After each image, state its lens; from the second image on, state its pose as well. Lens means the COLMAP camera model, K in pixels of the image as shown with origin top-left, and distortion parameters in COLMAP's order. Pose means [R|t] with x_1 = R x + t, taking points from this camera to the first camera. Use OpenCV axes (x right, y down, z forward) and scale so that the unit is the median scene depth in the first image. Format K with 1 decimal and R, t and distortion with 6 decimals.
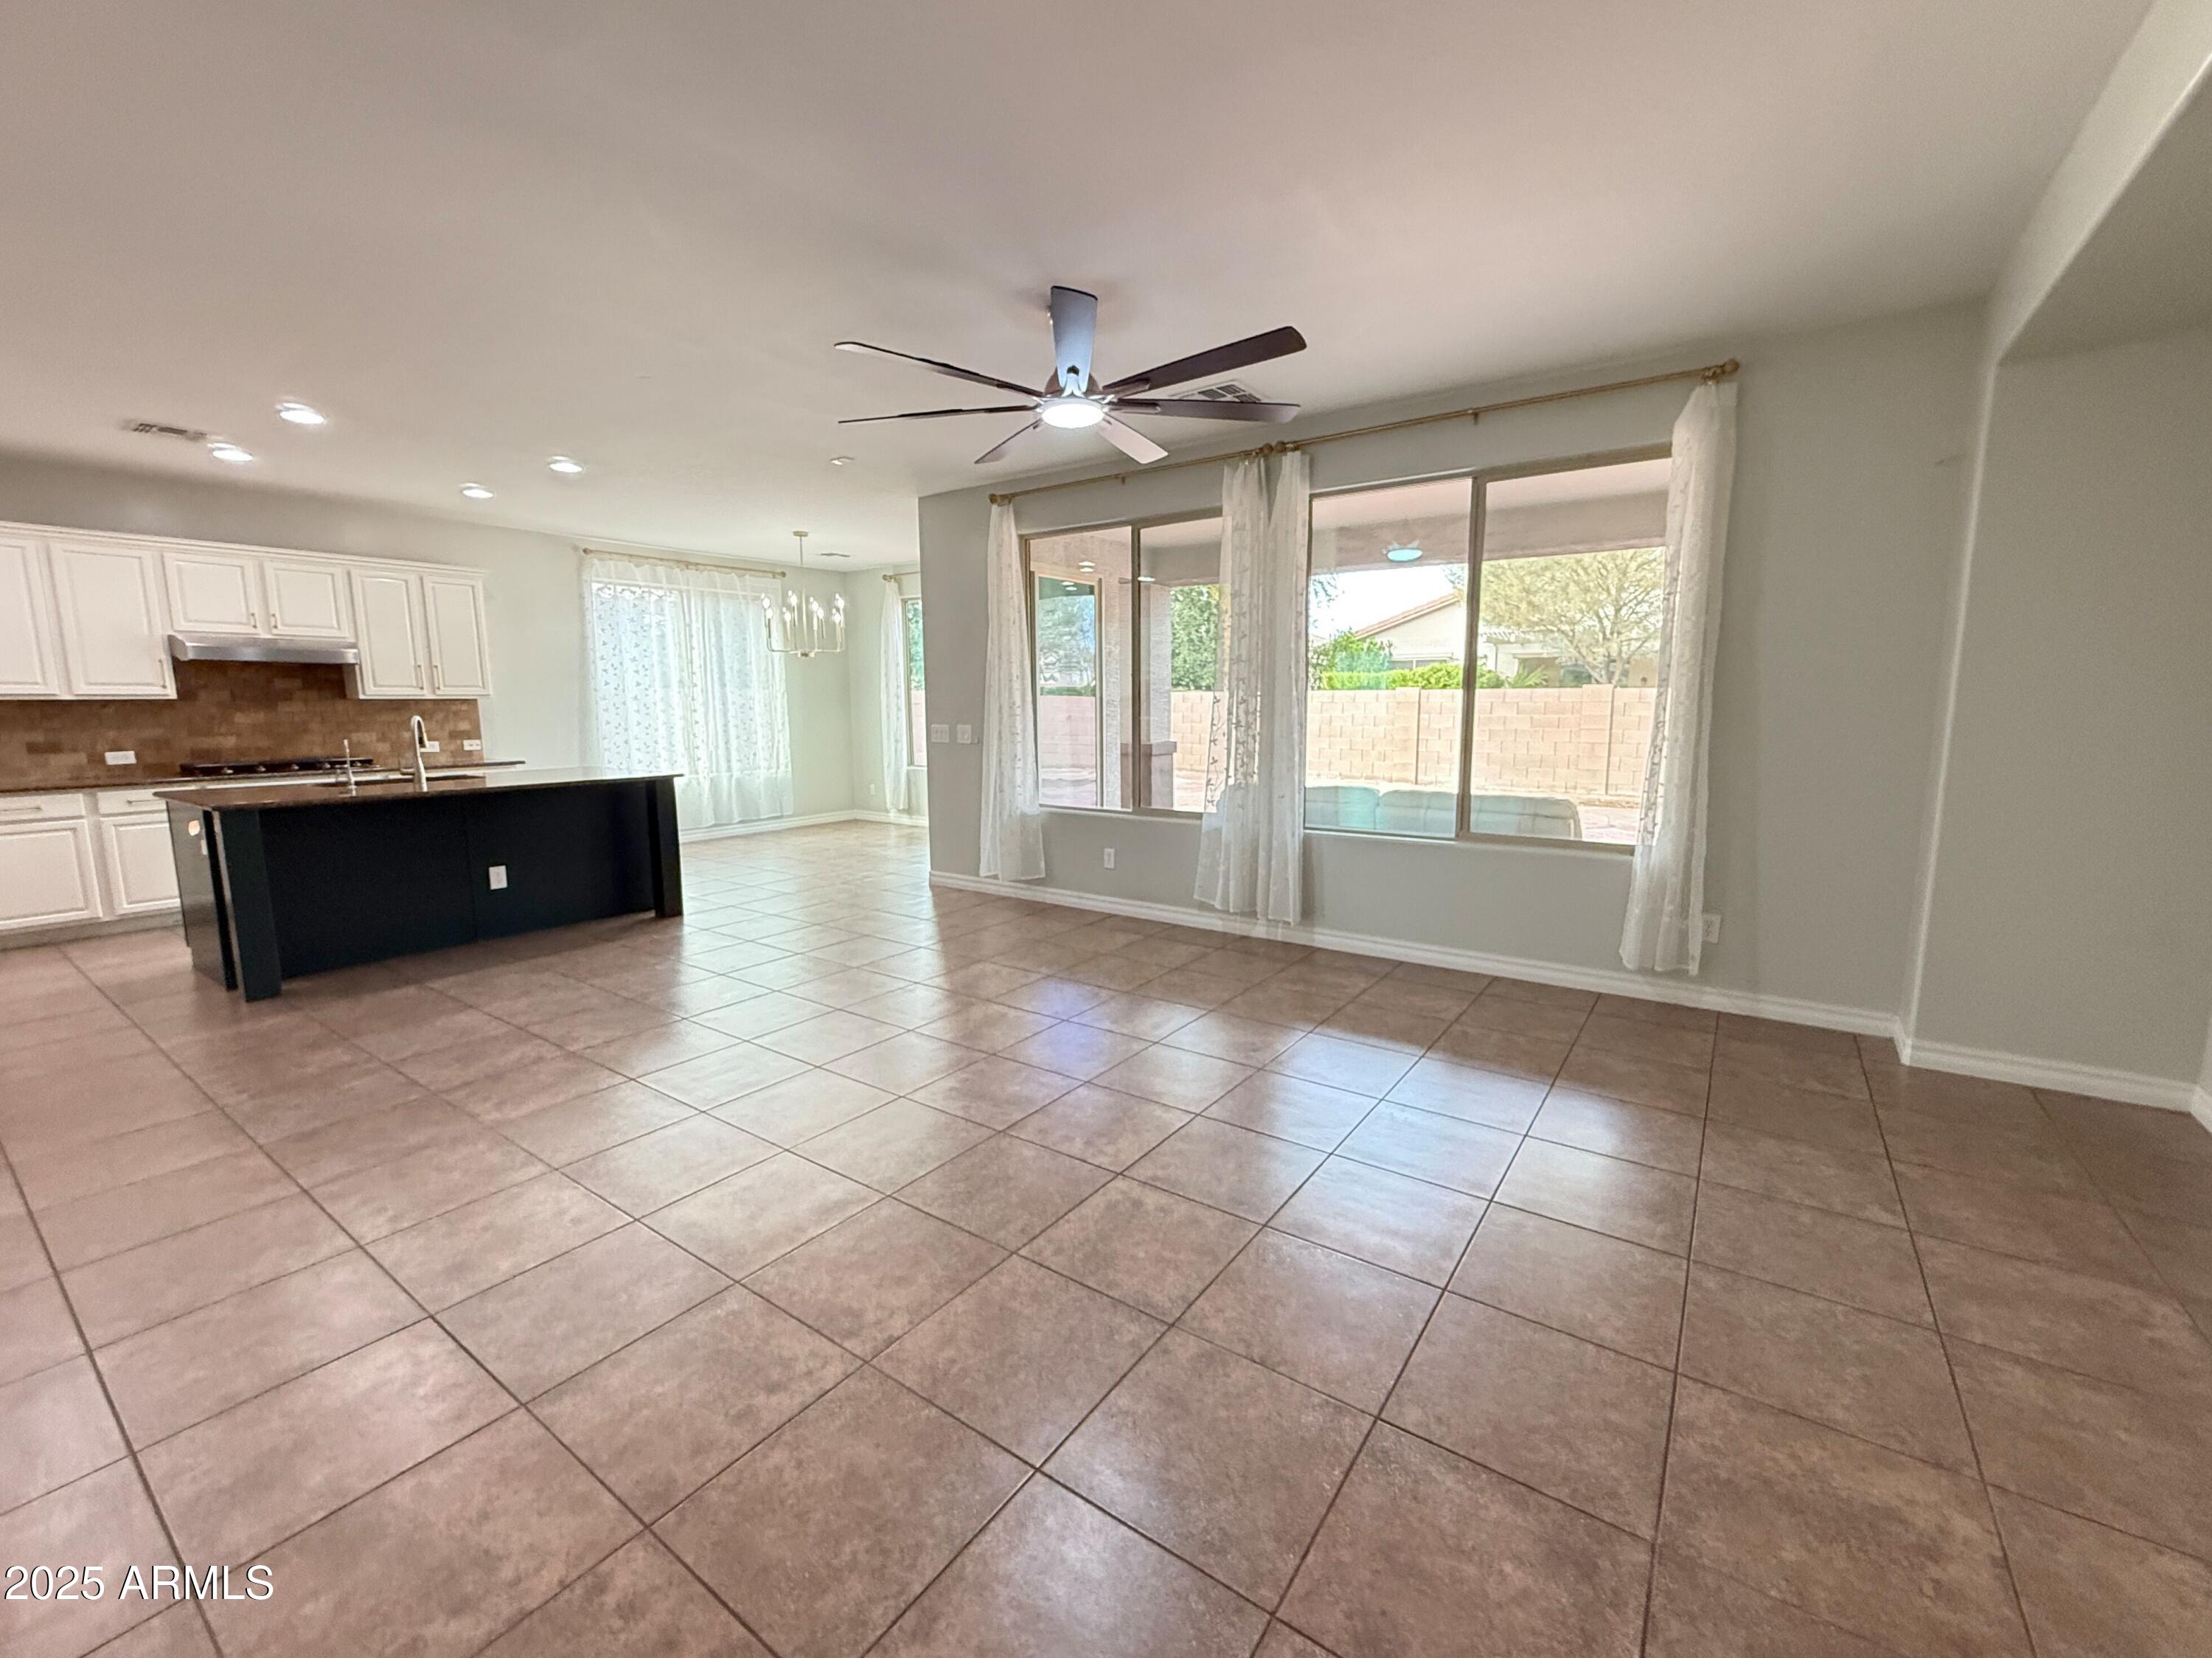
lens RADIAL K [[898.9, 0, 1093.6], [0, 898.9, 827.8], [0, 0, 1]] dist [-0.001703, -0.000168]
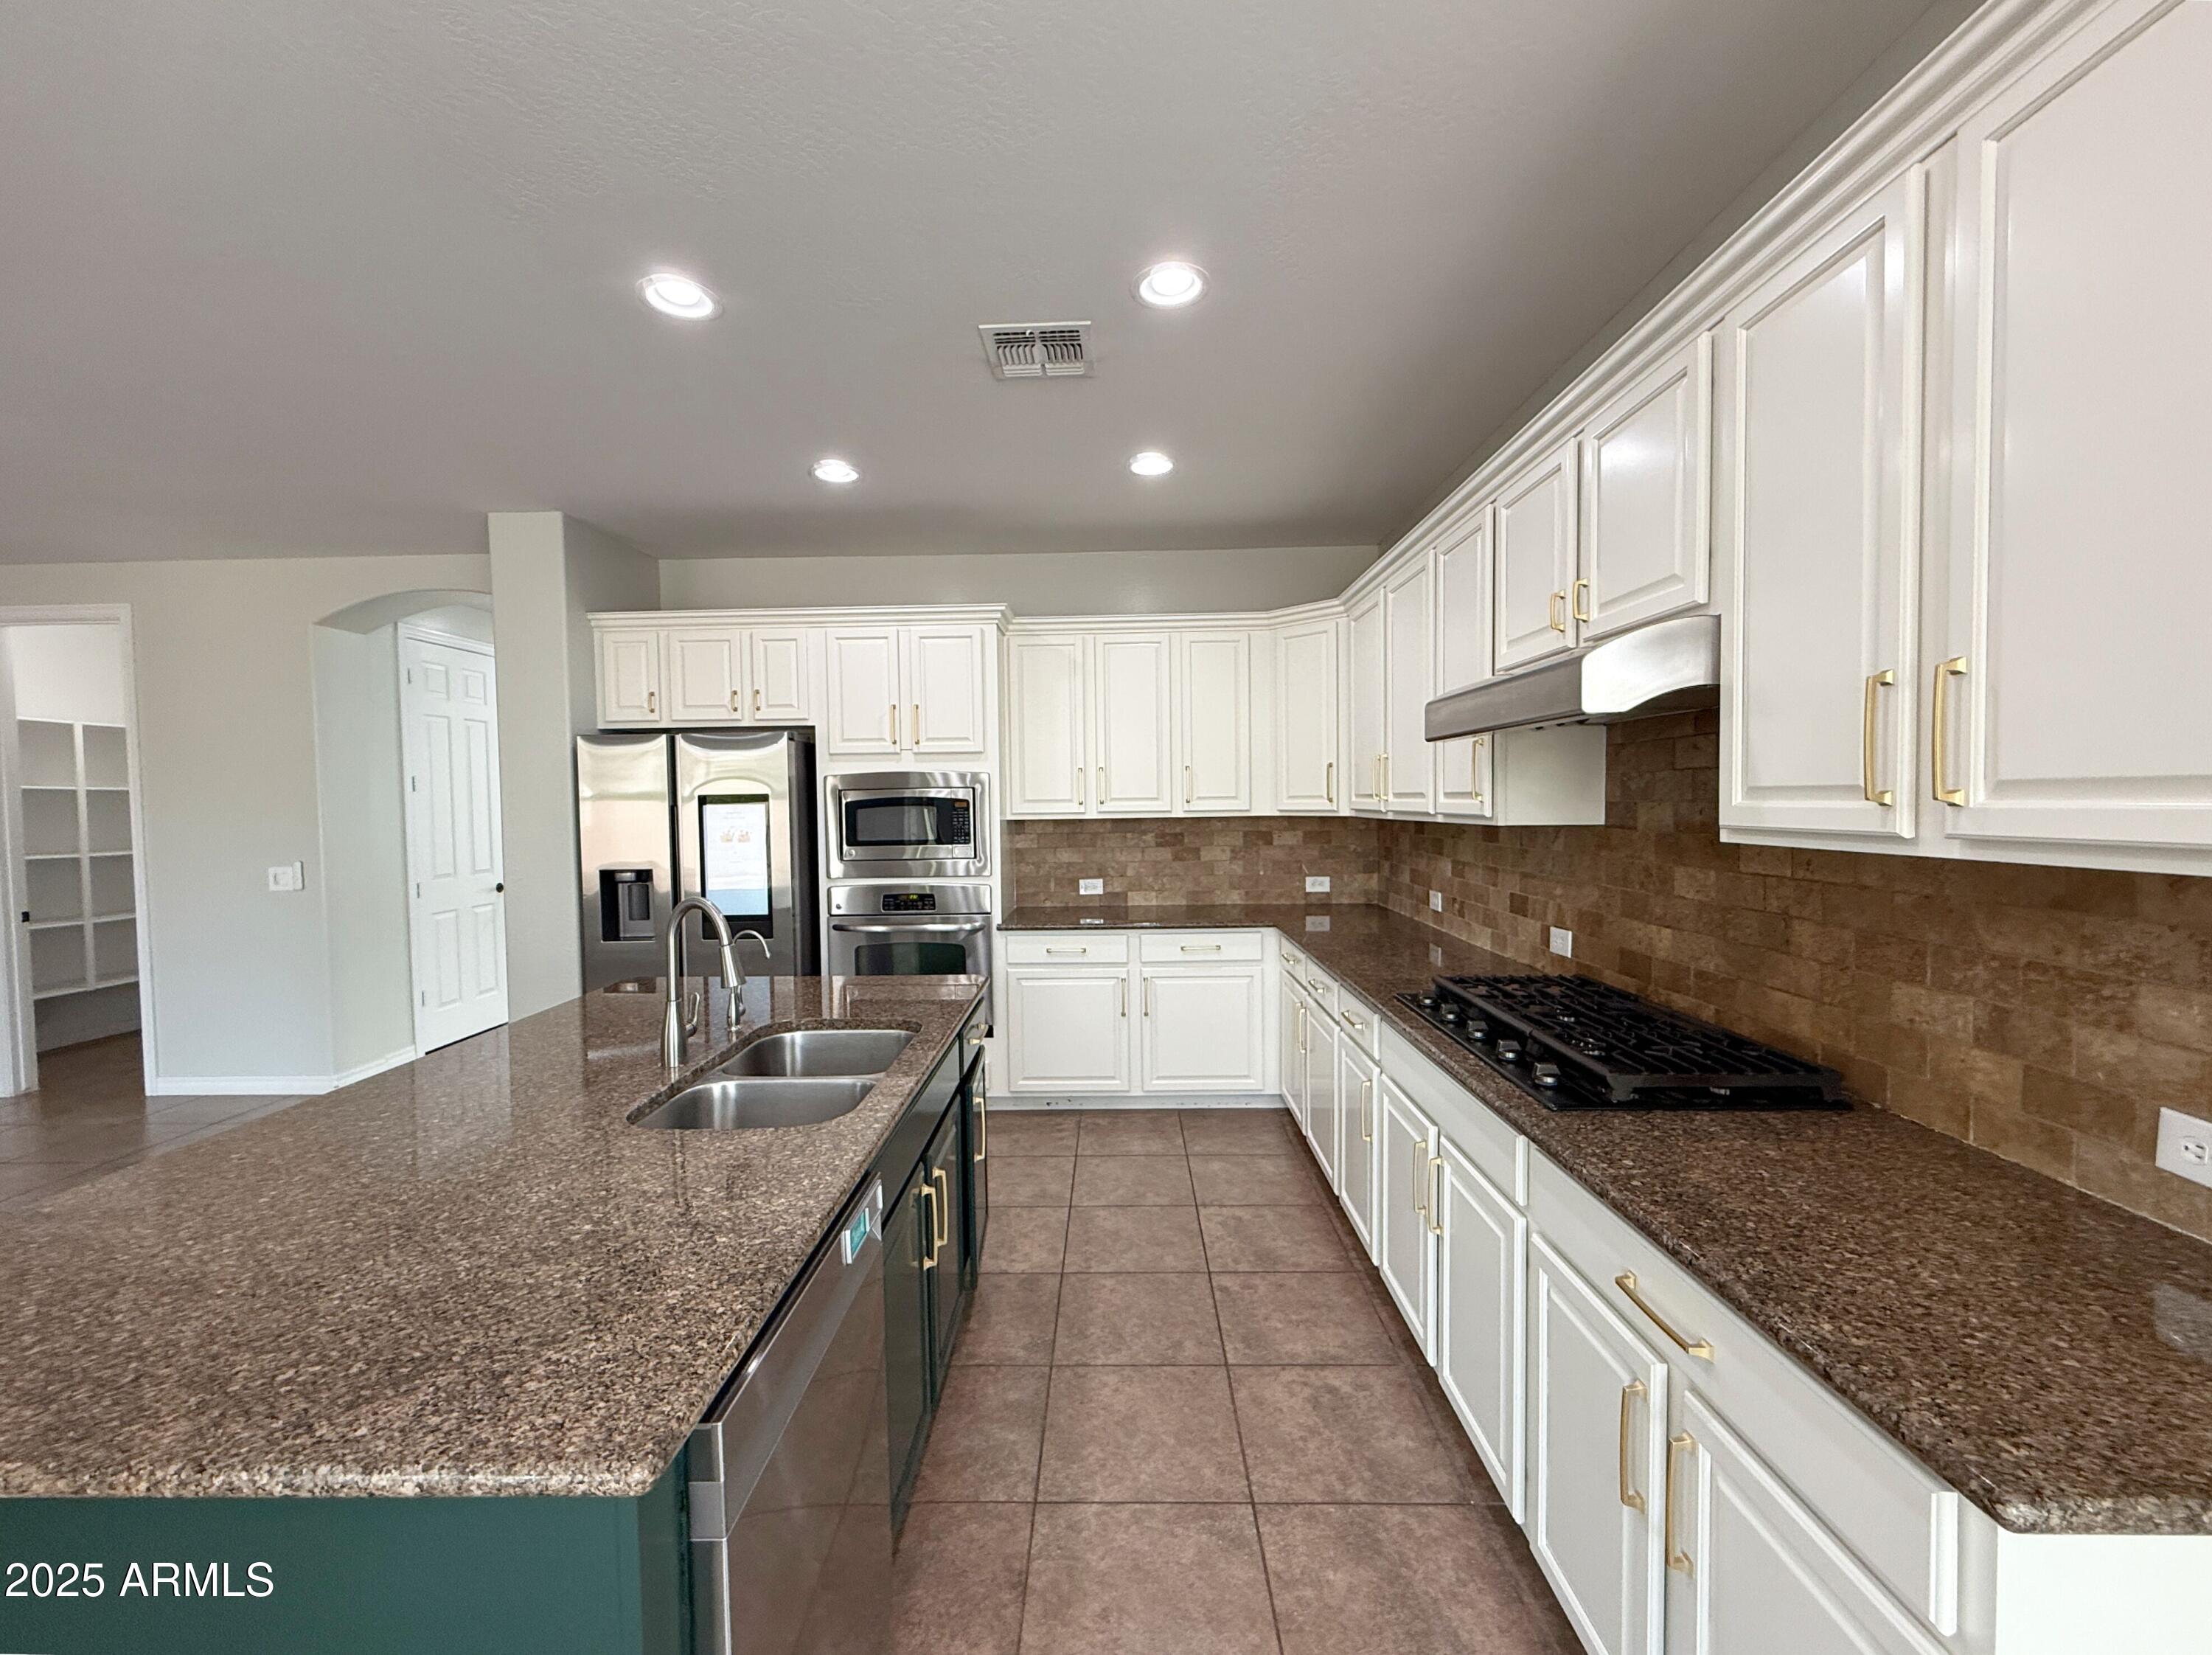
lens RADIAL K [[899.1, 0, 1087.0], [0, 899.1, 841.4], [0, 0, 1]] dist [-0.001703, -0.000168]
pose [[-0.825303, 0.043325, -0.563025, -0.525772], [-0.060332, 0.984580, 0.164201, -0.170969], [0.561457, 0.169484, -0.809963, 1.083259]]
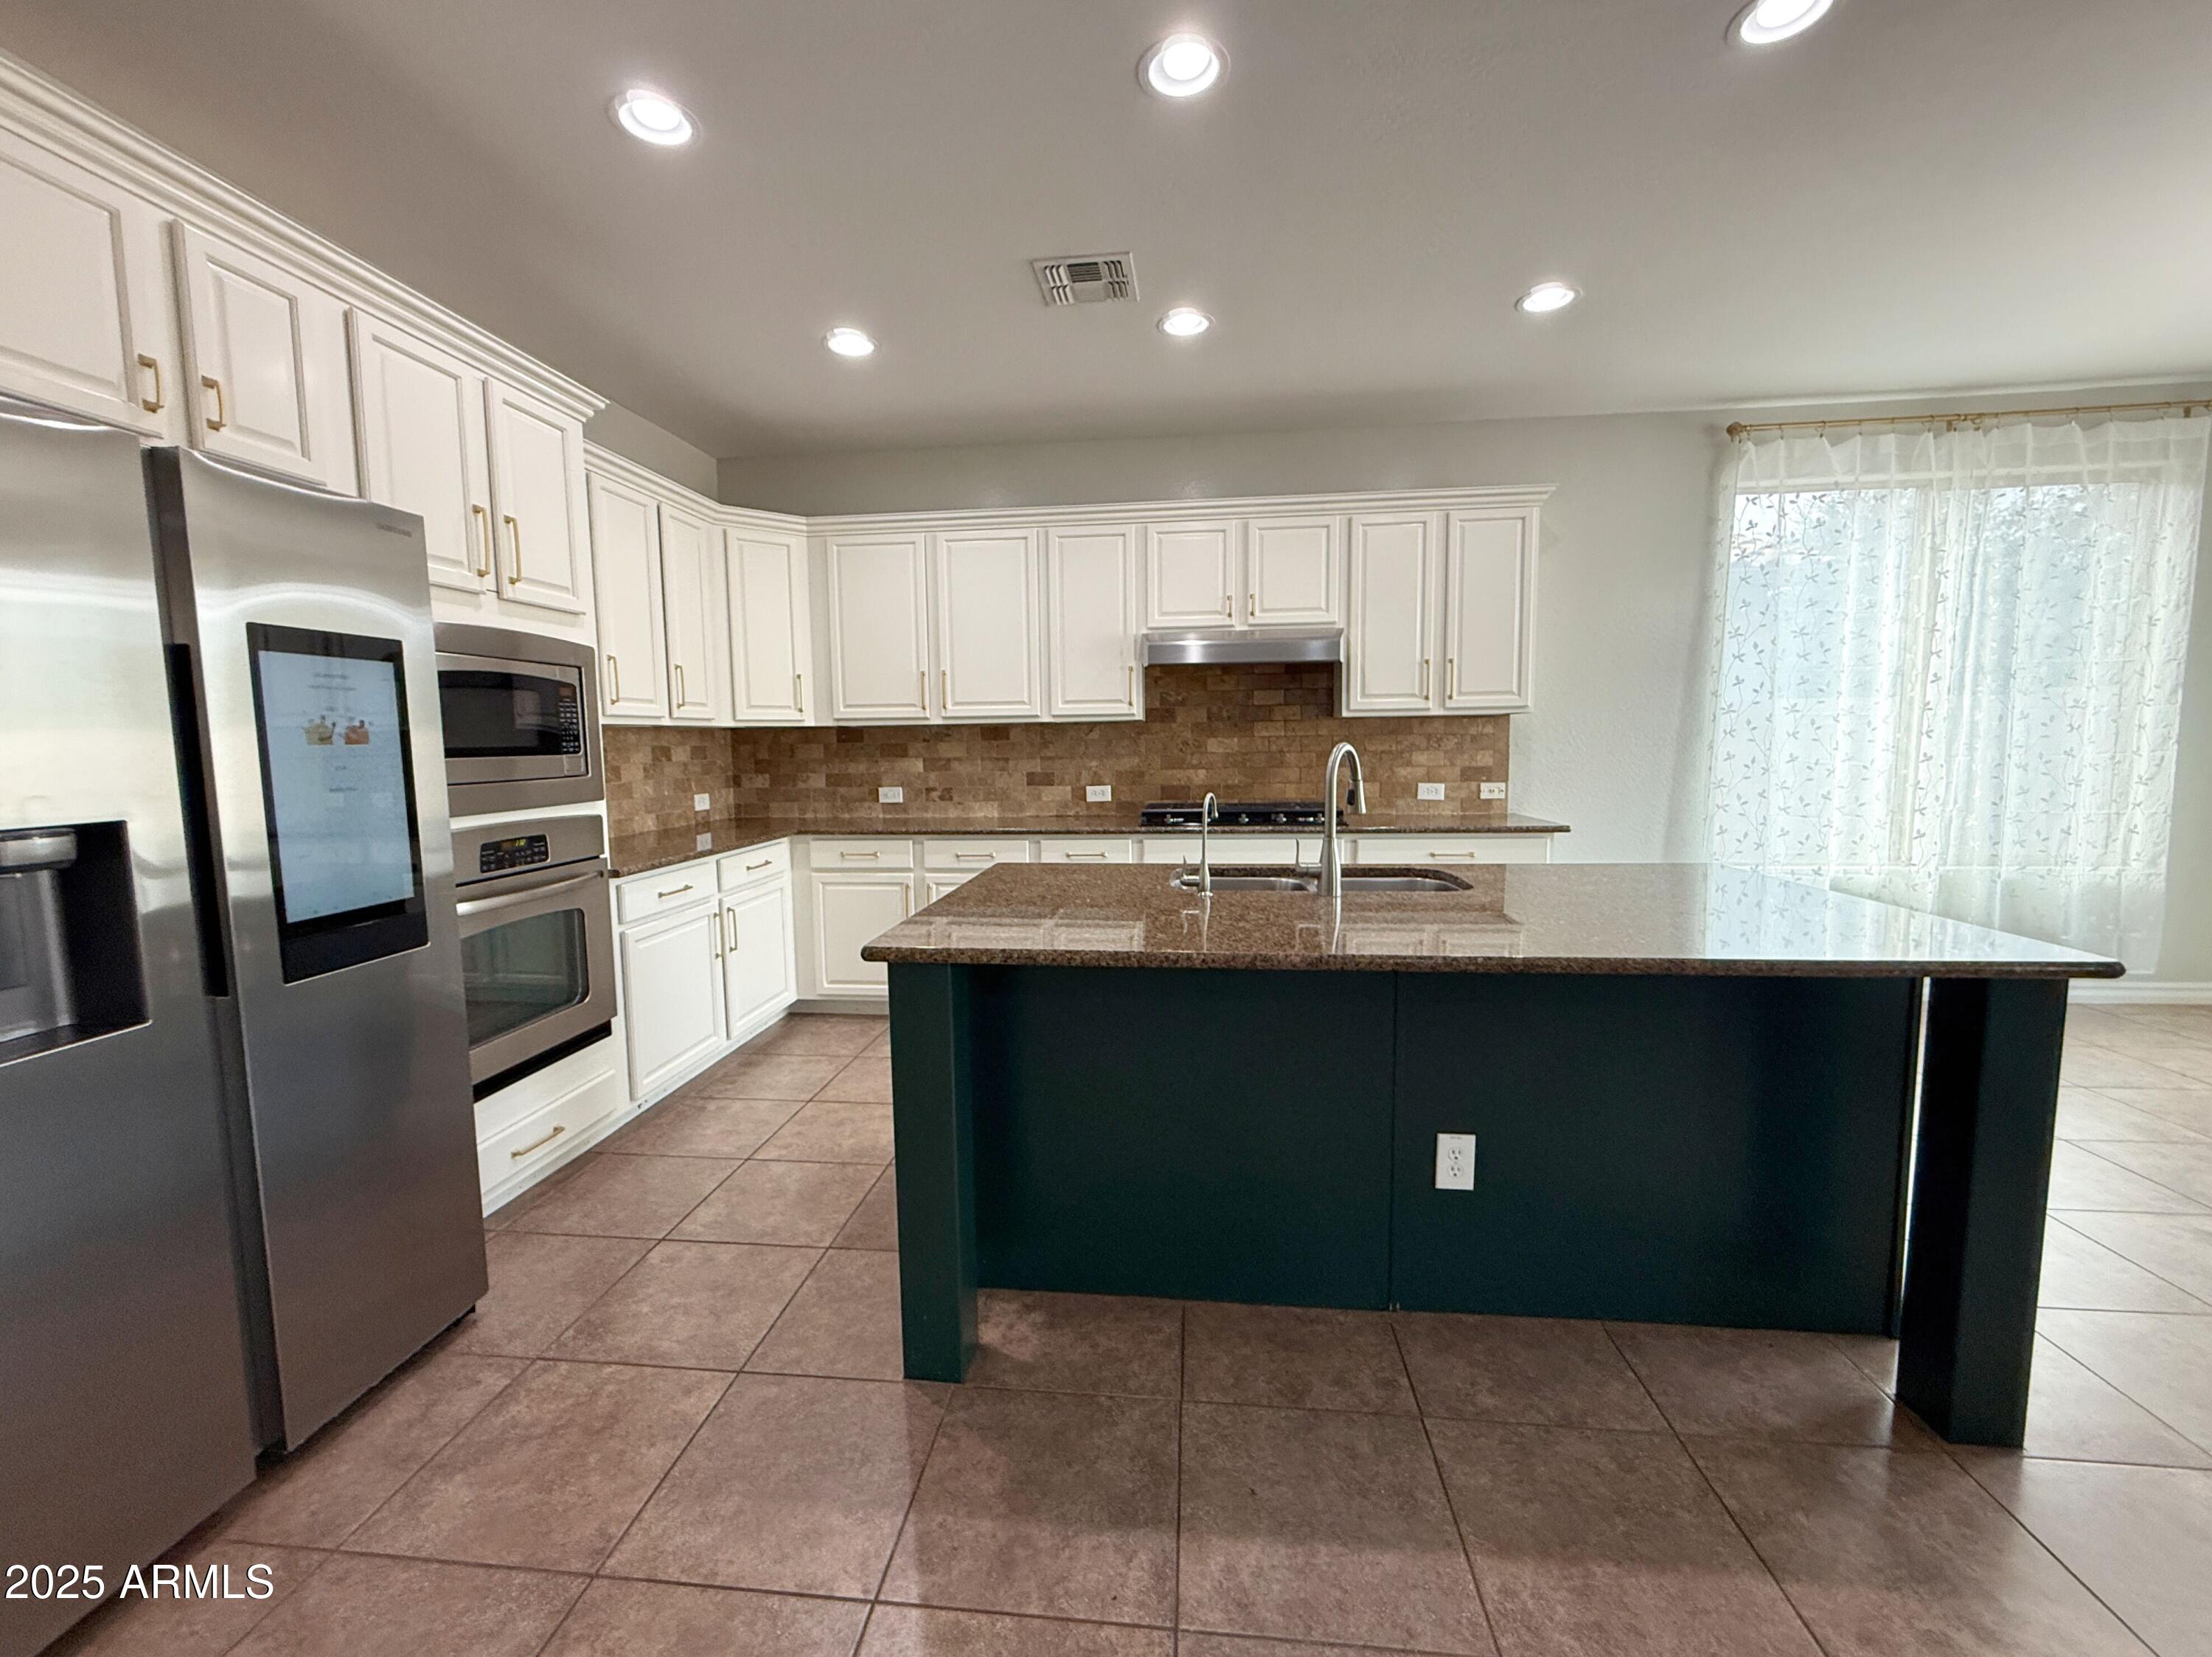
lens RADIAL K [[899.1, 0, 1113.6], [0, 899.1, 834.6], [0, 0, 1]] dist [-0.001703, -0.000168]
pose [[0.503956, 0.090707, -0.858953, -0.327447], [-0.108698, 0.993224, 0.041112, -0.066173], [0.856863, 0.072647, 0.510401, 0.522275]]
